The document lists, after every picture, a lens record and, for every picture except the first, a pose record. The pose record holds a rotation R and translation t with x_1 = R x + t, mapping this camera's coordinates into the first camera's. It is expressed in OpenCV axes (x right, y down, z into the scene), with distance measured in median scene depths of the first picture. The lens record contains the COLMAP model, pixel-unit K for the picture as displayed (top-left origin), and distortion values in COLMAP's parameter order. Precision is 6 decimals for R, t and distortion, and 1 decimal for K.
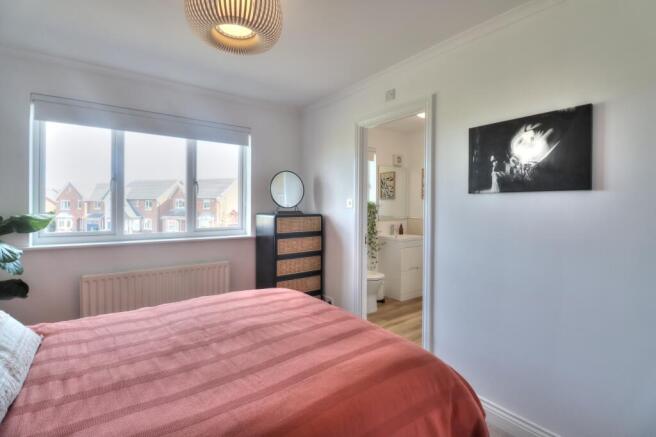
lens RADIAL K [[316.3, 0, 335.1], [0, 316.3, 205.3], [0, 0, 1]] dist [-0.011410, -0.002548]
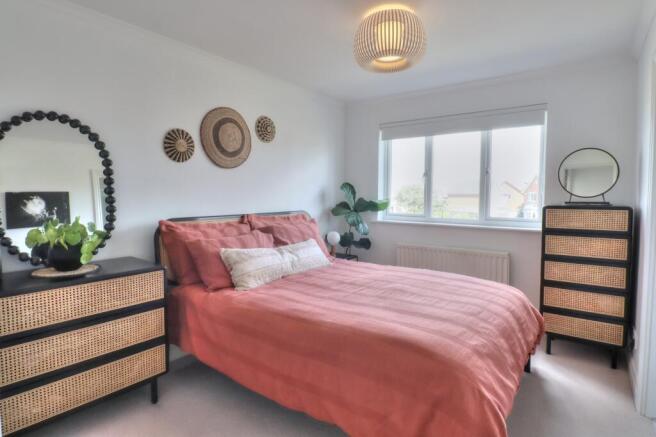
lens RADIAL K [[350.0, 0, 329.5], [0, 350.0, 218.3], [0, 0, 1]] dist [0.002333, 0.000294]
pose [[0.268350, 0.059633, -0.961474, 0.708034], [-0.005622, 0.998162, 0.060339, 0.015035], [0.963305, -0.010787, 0.268192, 0.261873]]
